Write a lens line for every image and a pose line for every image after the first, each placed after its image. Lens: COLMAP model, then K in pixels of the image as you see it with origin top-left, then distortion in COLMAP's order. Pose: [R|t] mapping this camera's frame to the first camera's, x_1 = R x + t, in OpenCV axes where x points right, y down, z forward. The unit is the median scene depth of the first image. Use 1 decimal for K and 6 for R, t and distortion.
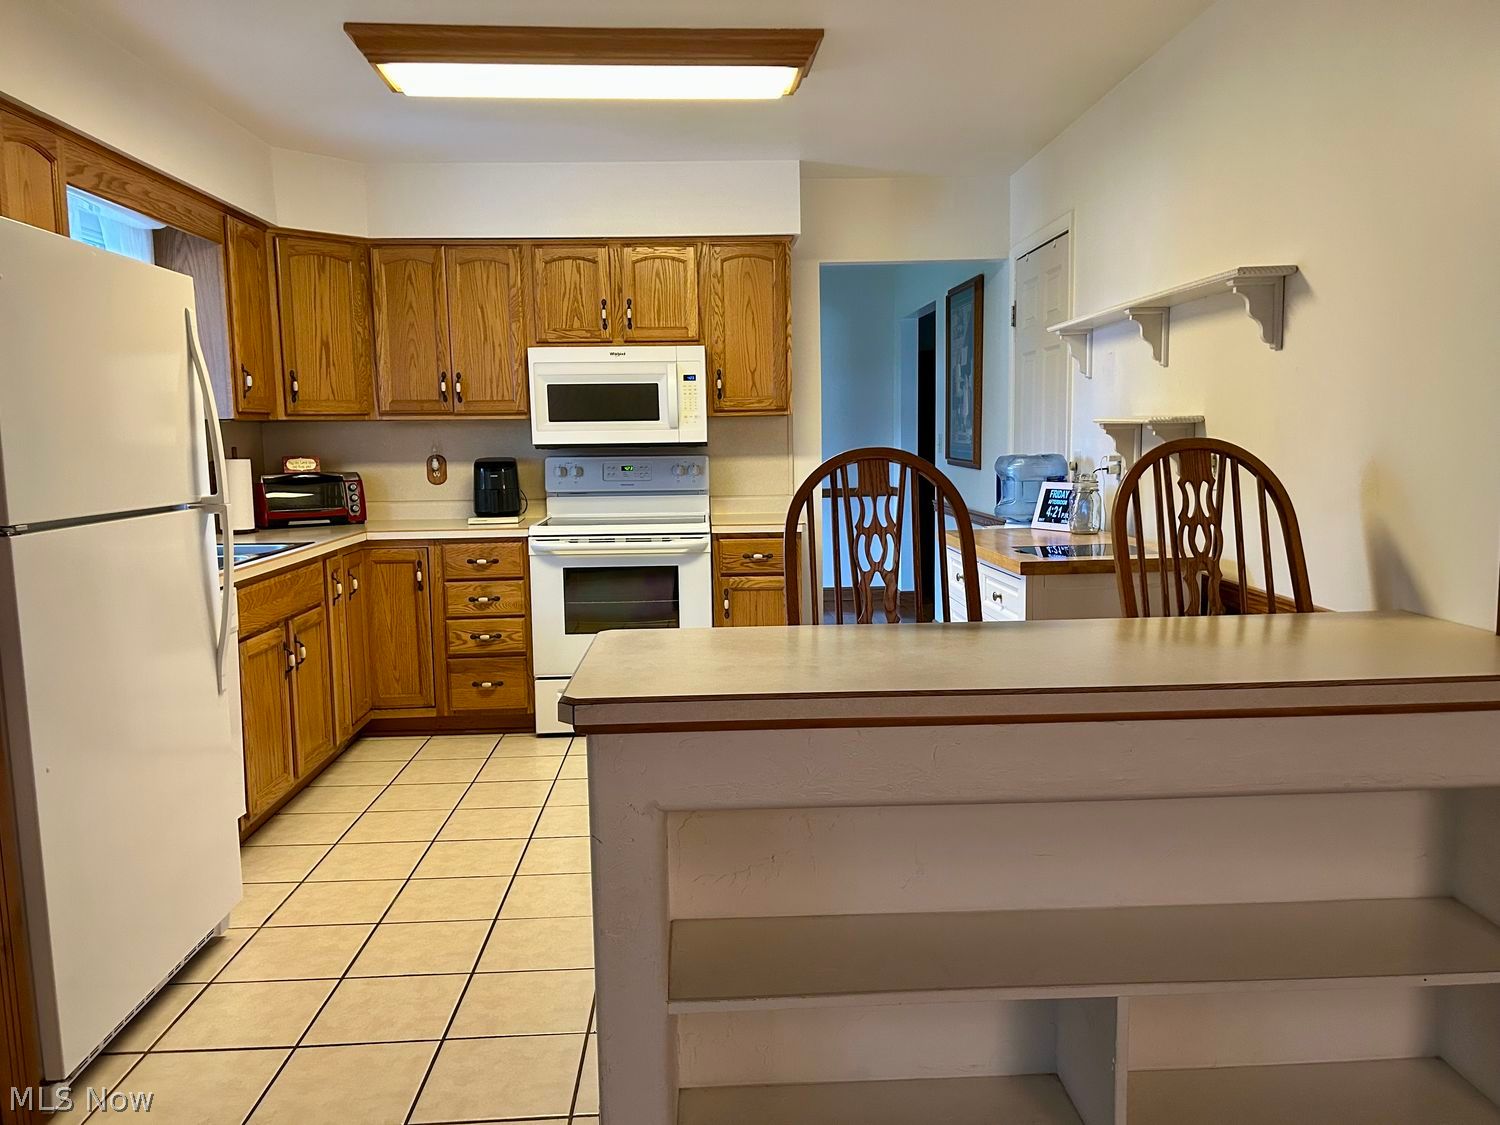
lens RADIAL K [[1108.6, 0, 750.0], [0, 1108.6, 562.5], [0, 0, 1]] dist [0.055862, -0.073503]
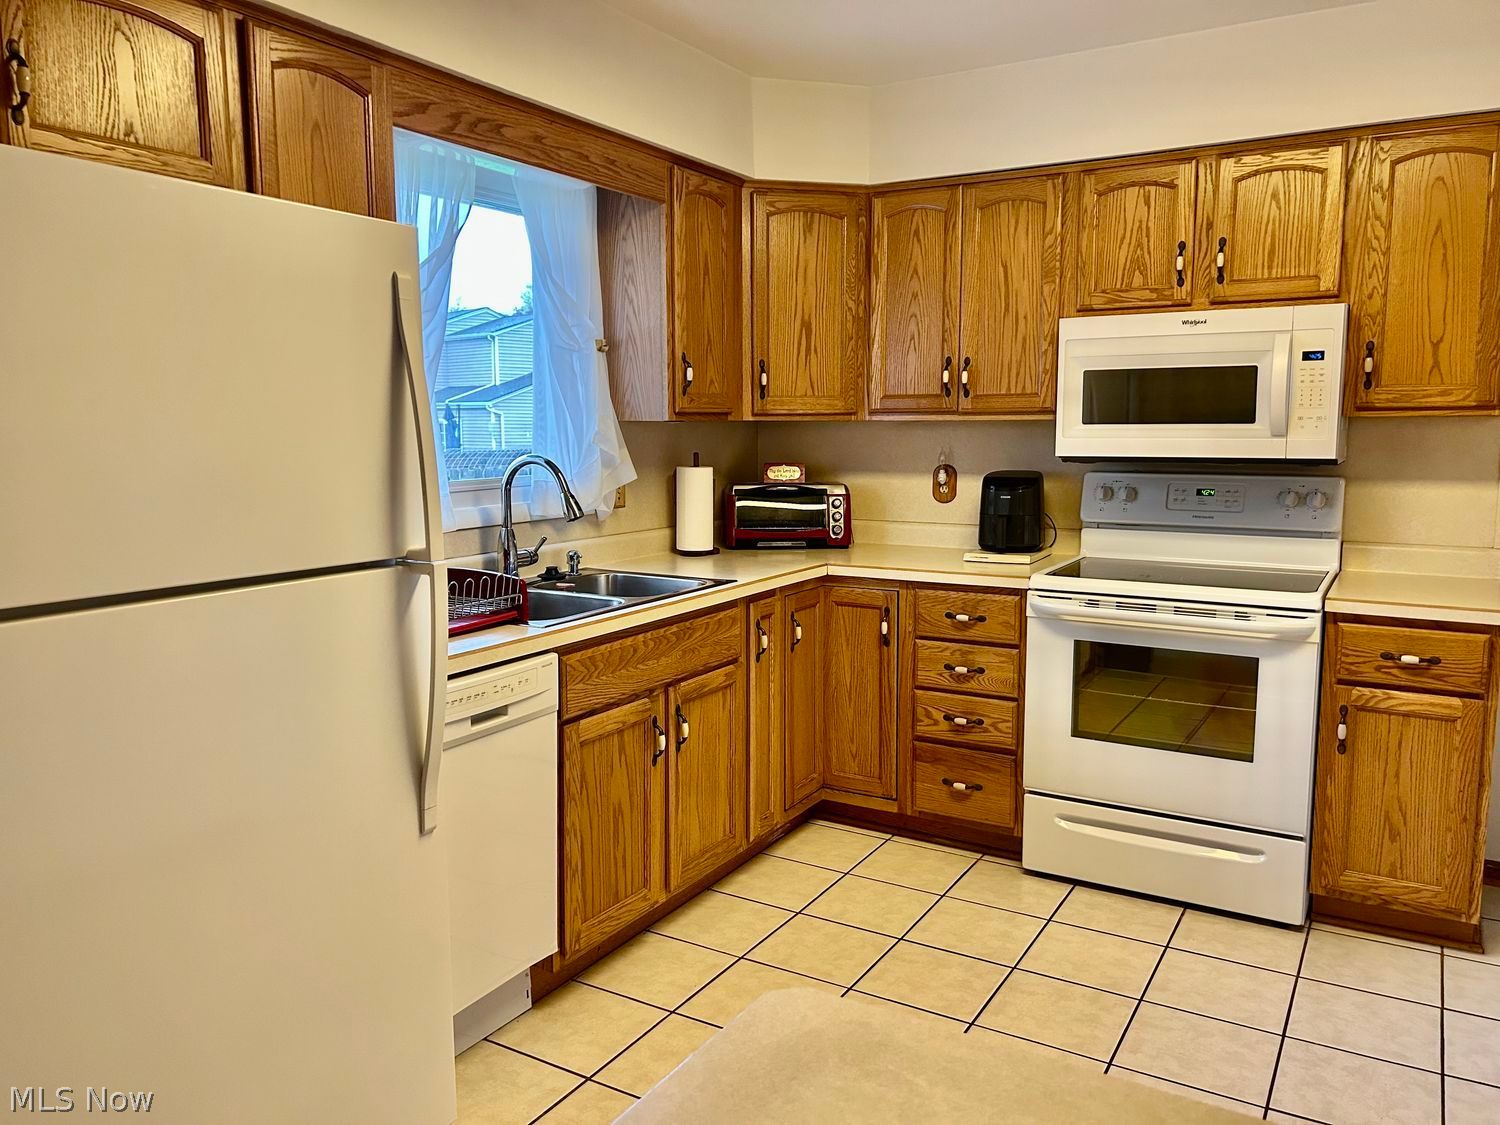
lens RADIAL K [[1108.6, 0, 750.0], [0, 1108.6, 562.5], [0, 0, 1]] dist [0.055862, -0.073503]
pose [[0.838430, 0.079467, -0.539185, 0.028872], [-0.072584, 0.996781, 0.034041, -0.049449], [0.540154, 0.010595, 0.841499, 0.304019]]
